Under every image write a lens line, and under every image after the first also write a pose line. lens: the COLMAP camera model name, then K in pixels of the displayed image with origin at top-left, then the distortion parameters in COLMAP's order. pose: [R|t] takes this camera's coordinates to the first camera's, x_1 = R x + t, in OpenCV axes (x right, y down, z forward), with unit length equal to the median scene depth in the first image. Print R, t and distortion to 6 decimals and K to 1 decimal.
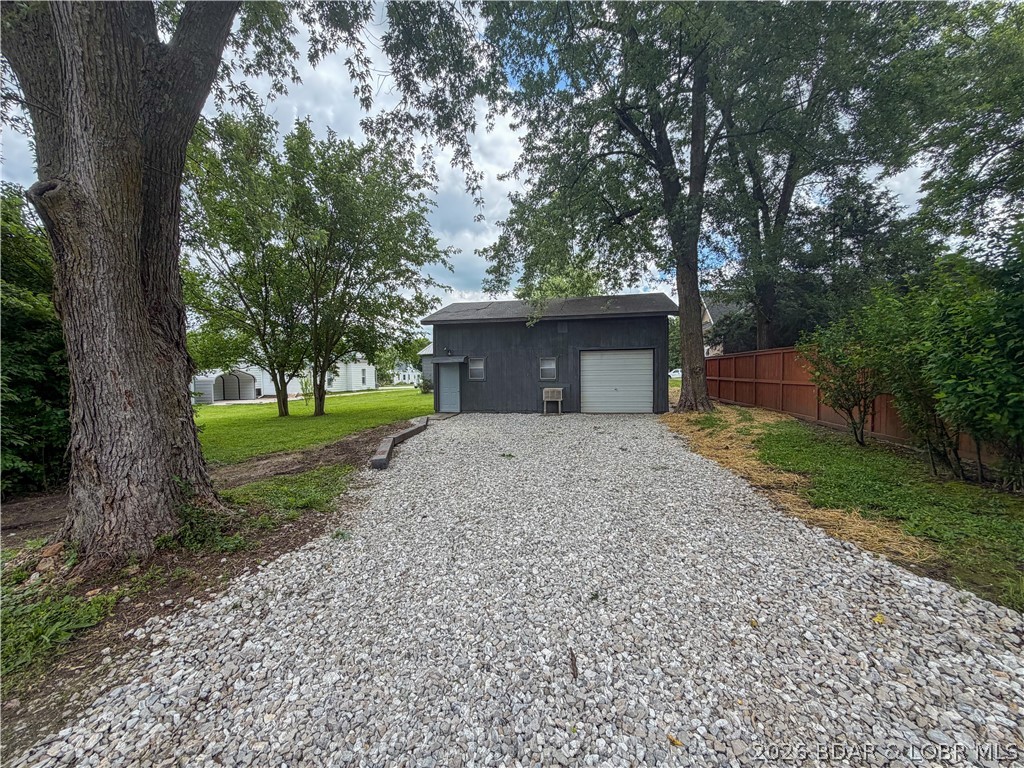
lens RADIAL K [[409.4, 0, 513.7], [0, 409.4, 387.8], [0, 0, 1]] dist [0.000153, 0.000050]
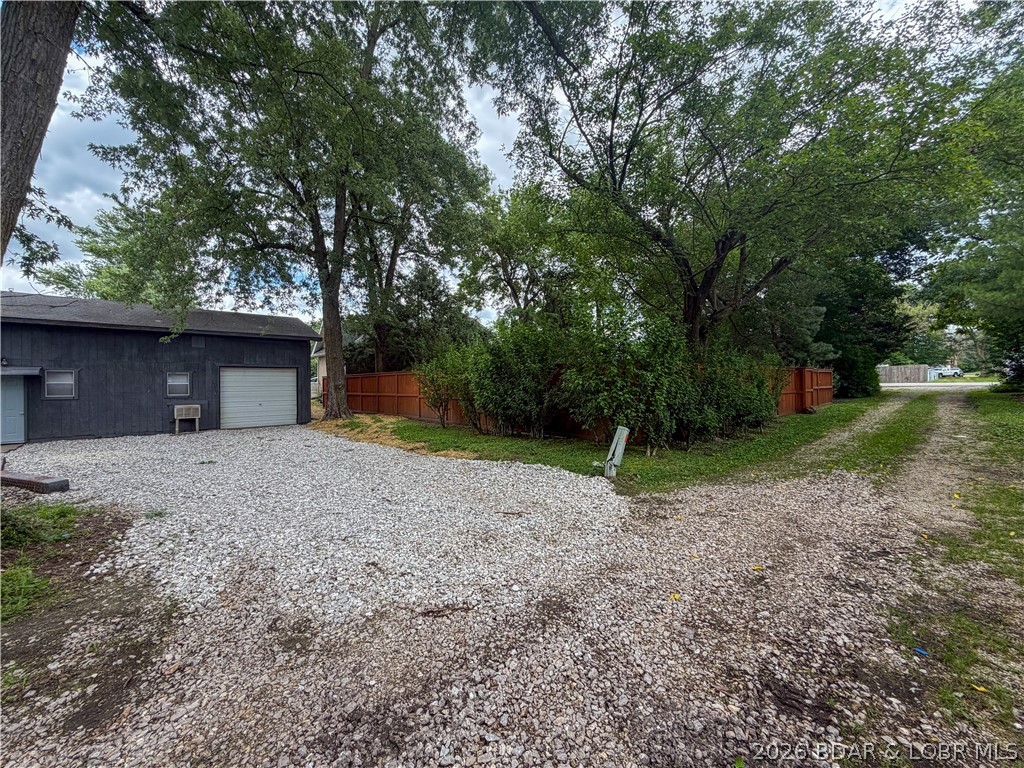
lens RADIAL K [[409.4, 0, 506.3], [0, 409.4, 385.9], [0, 0, 1]] dist [0.000153, 0.000050]
pose [[0.619132, 0.004563, 0.785274, -0.184500], [0.031519, 0.999033, -0.030656, 0.008379], [-0.784654, 0.043731, 0.618390, -0.158685]]
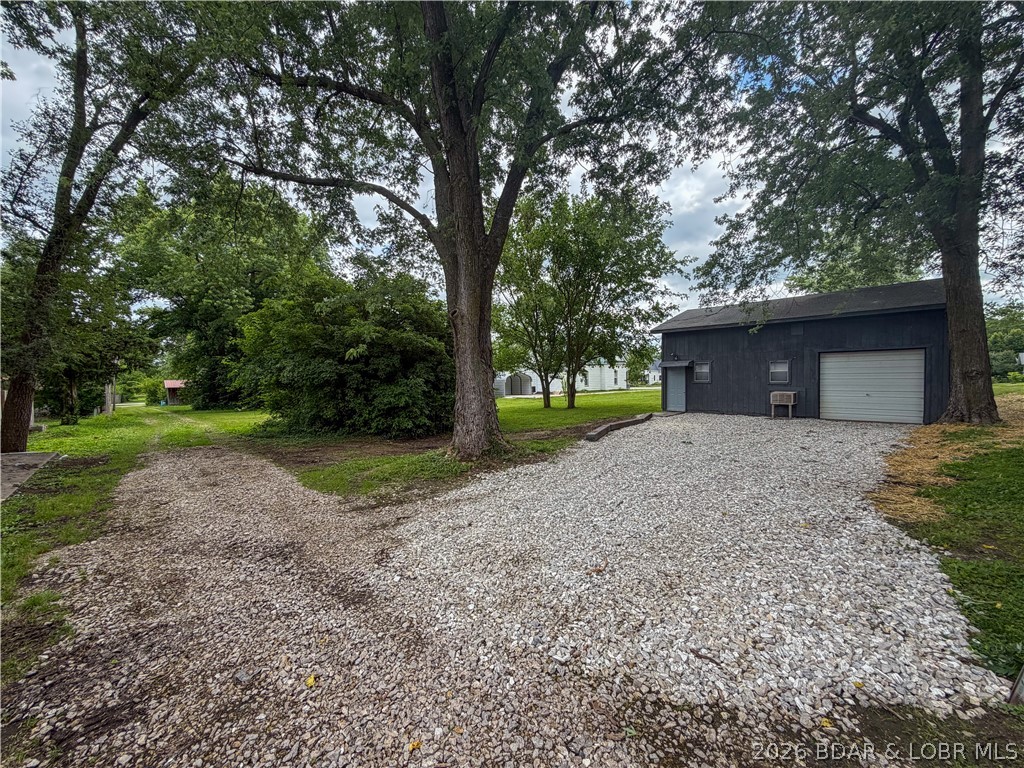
lens RADIAL K [[409.4, 0, 508.1], [0, 409.4, 380.8], [0, 0, 1]] dist [0.000153, 0.000050]
pose [[0.809895, 0.010431, -0.586482, 0.133014], [-0.020857, 0.999722, -0.011022, -0.000563], [0.586204, 0.021159, 0.809887, -0.174894]]
